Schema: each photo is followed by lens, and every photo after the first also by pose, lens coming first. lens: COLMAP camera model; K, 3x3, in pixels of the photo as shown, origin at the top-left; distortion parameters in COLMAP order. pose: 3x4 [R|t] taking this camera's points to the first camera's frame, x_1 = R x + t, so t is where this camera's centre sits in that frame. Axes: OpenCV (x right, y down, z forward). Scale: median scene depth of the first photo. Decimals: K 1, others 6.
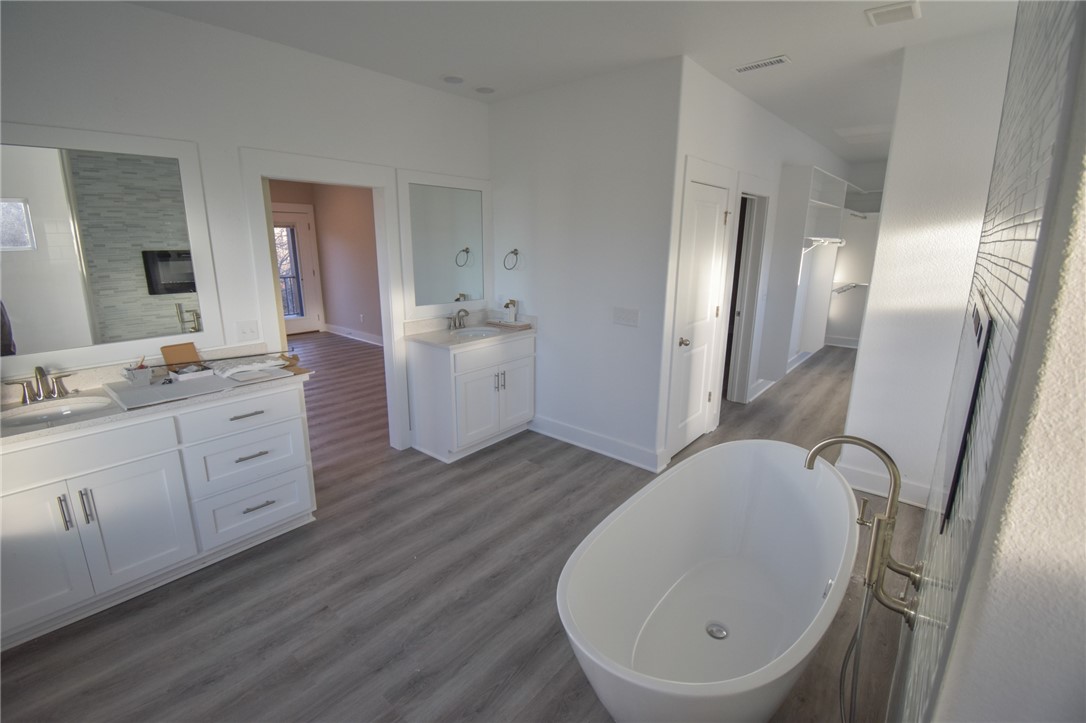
lens RADIAL K [[459.8, 0, 544.3], [0, 459.8, 349.1], [0, 0, 1]] dist [0.019192, -0.025047]
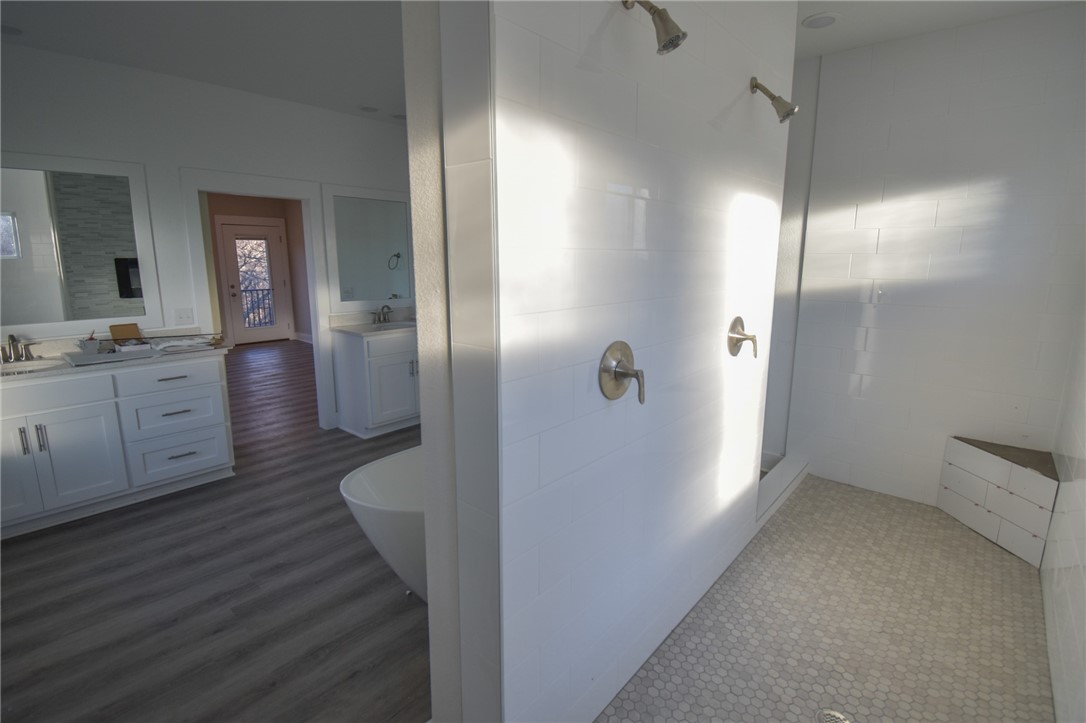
lens RADIAL K [[485.5, 0, 544.2], [0, 485.5, 350.4], [0, 0, 1]] dist [0.020144, -0.025669]
pose [[0.999845, -0.000657, -0.017587, 0.355124], [-0.000114, 0.999040, -0.043813, 0.115953], [0.017599, 0.043809, 0.998885, -0.278991]]
